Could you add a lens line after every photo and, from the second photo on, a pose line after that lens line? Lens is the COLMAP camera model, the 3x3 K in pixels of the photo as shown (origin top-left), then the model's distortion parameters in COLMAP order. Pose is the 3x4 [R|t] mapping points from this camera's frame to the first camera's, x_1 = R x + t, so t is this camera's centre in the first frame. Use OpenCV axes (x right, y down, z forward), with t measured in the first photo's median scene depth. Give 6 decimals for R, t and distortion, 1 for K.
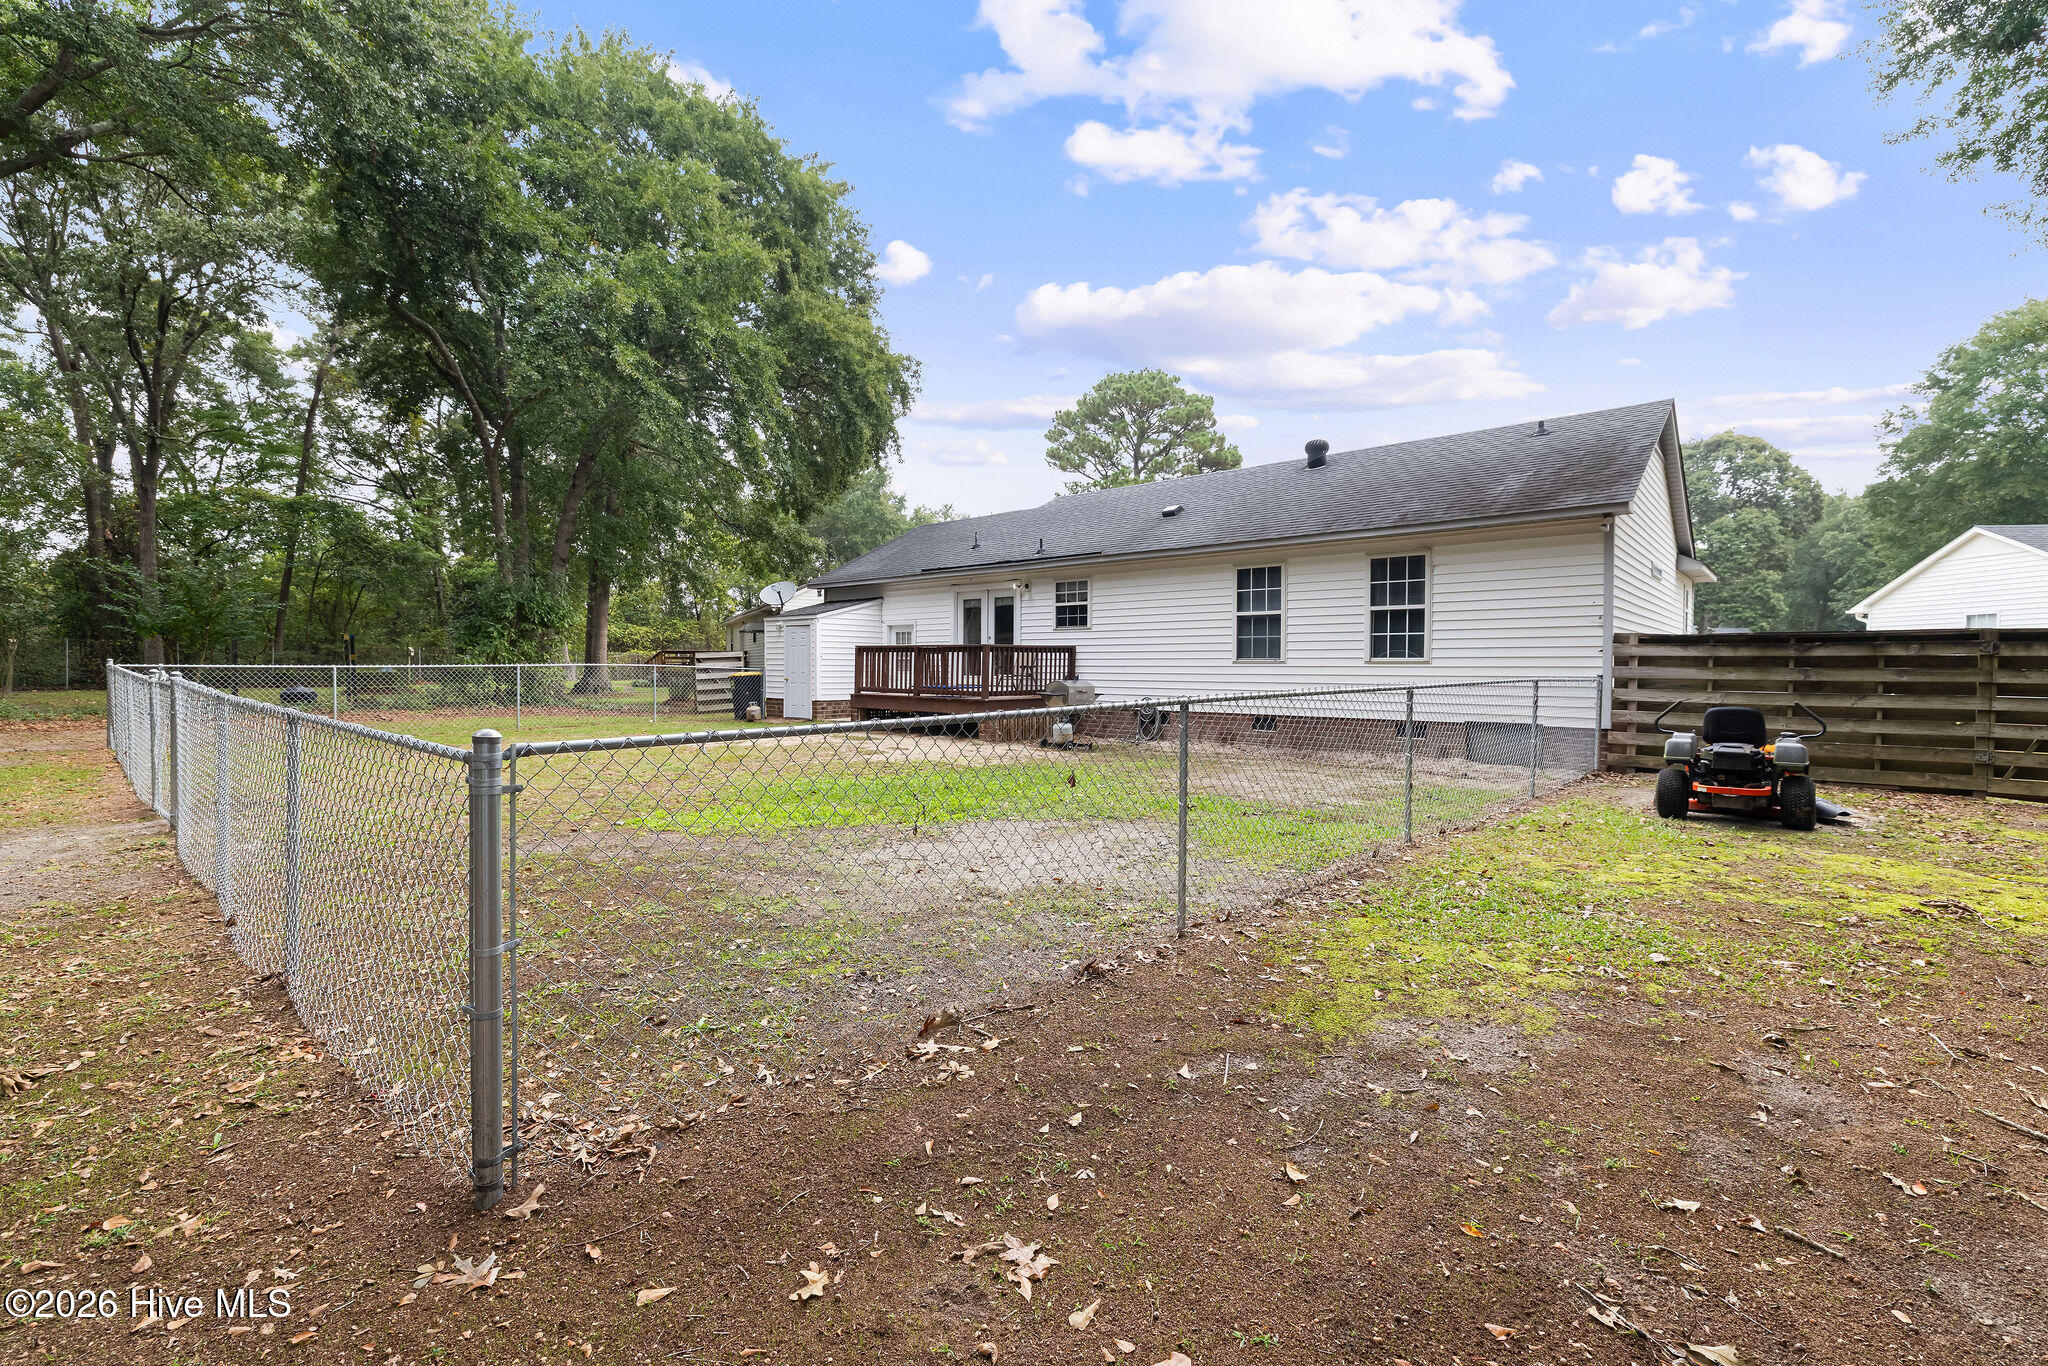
lens RADIAL K [[853.2, 0, 1022.3], [0, 853.2, 659.1], [0, 0, 1]] dist [-0.000551, -0.000017]
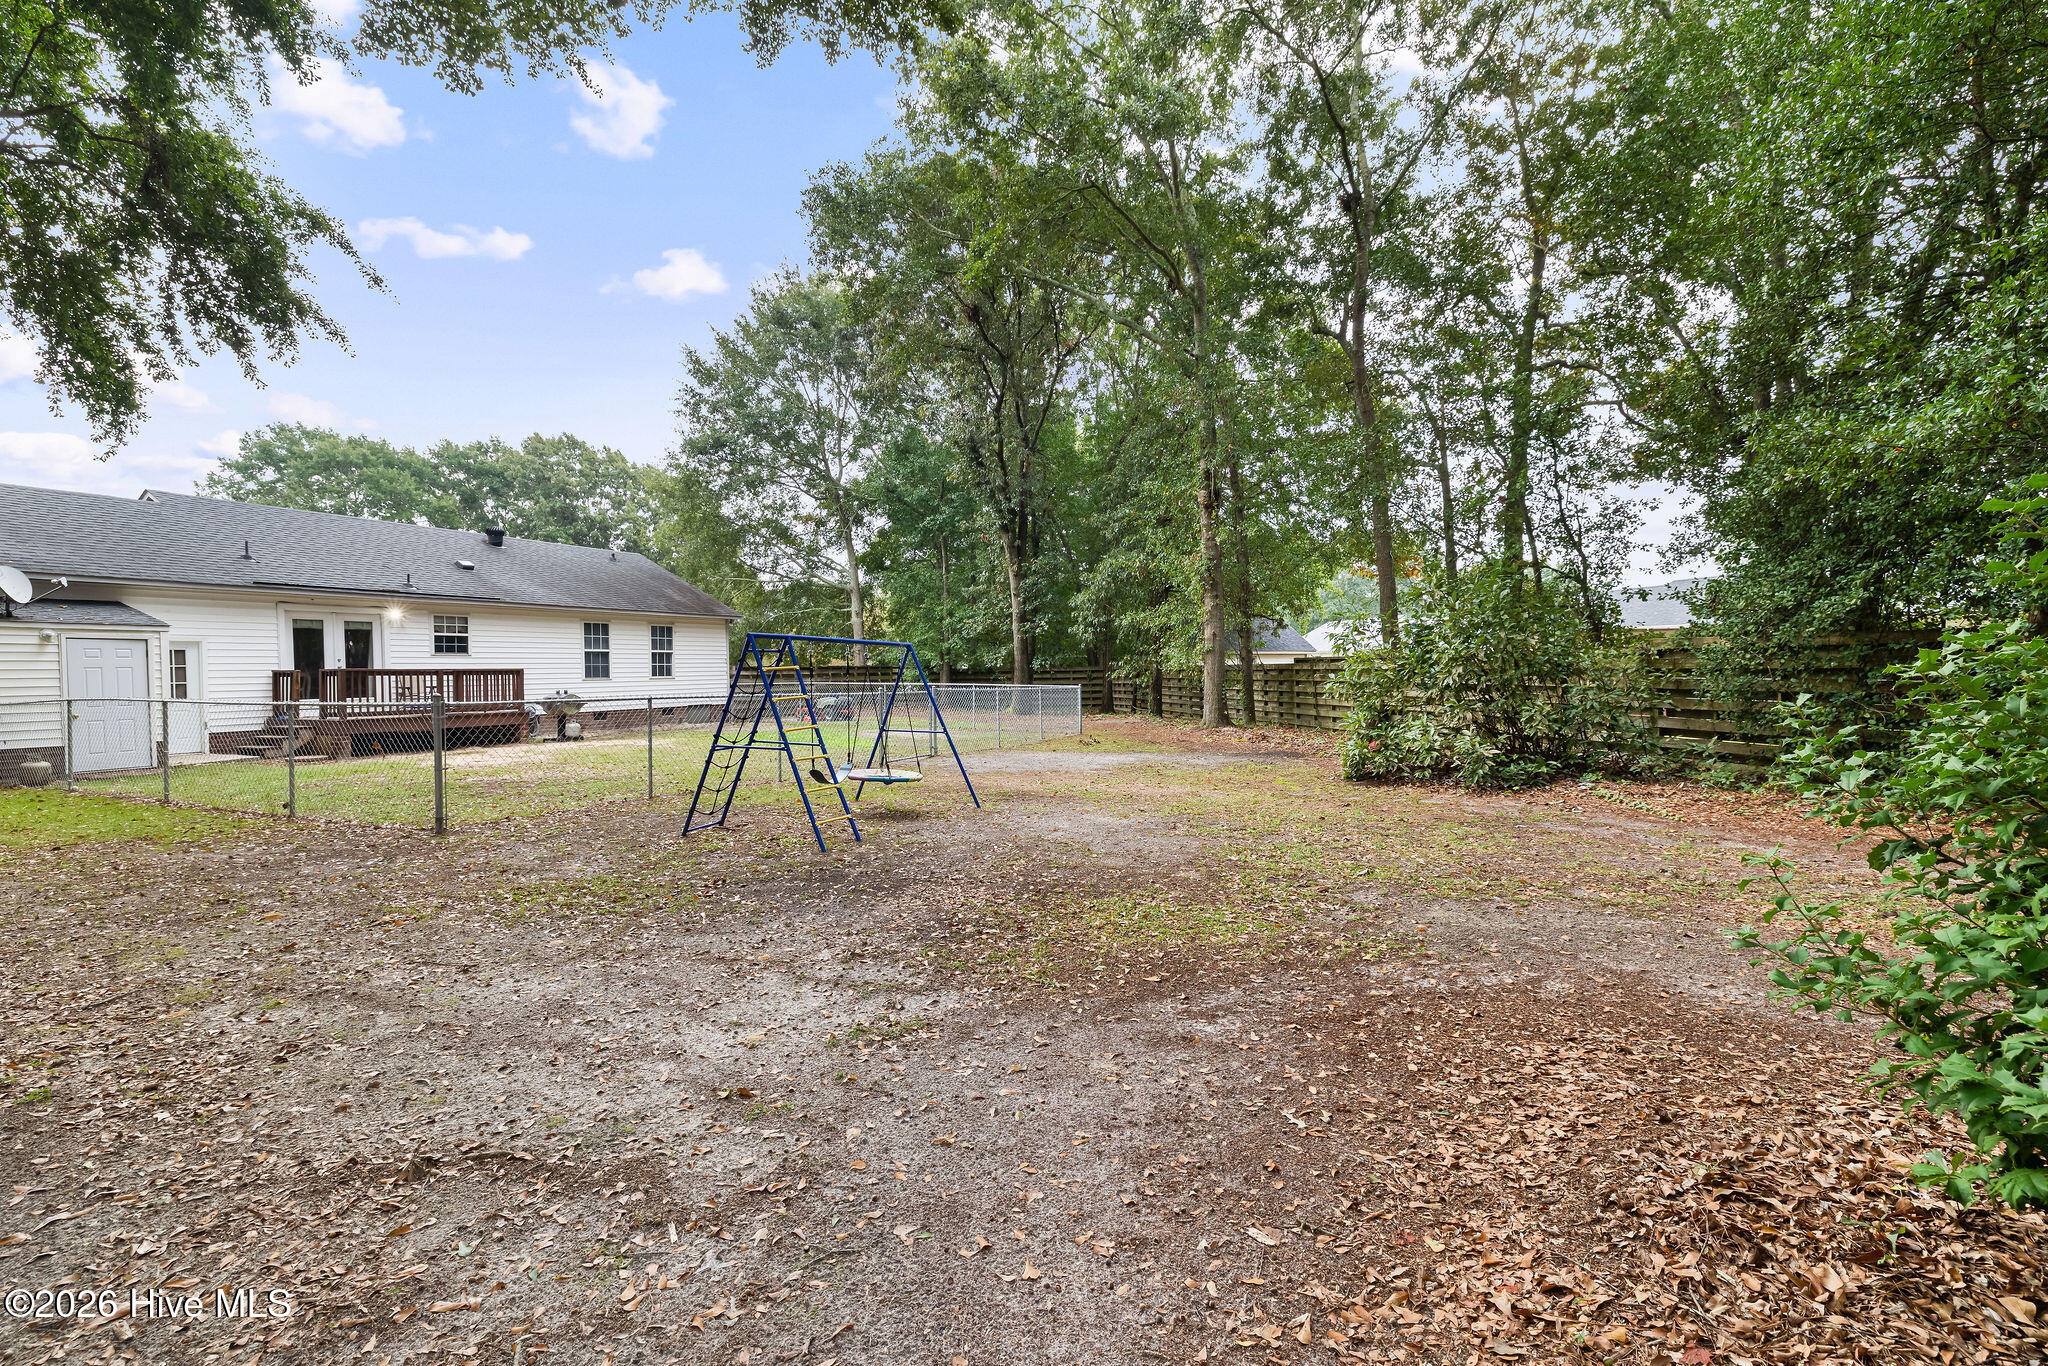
lens RADIAL K [[901.5, 0, 1024.0], [0, 901.5, 683.0], [0, 0, 1]] dist [0.003400, 0.000516]
pose [[-0.256727, -0.009492, 0.966437, -1.595860], [0.014504, 0.999801, 0.013672, -0.002320], [-0.966375, 0.017527, -0.256538, 0.633538]]
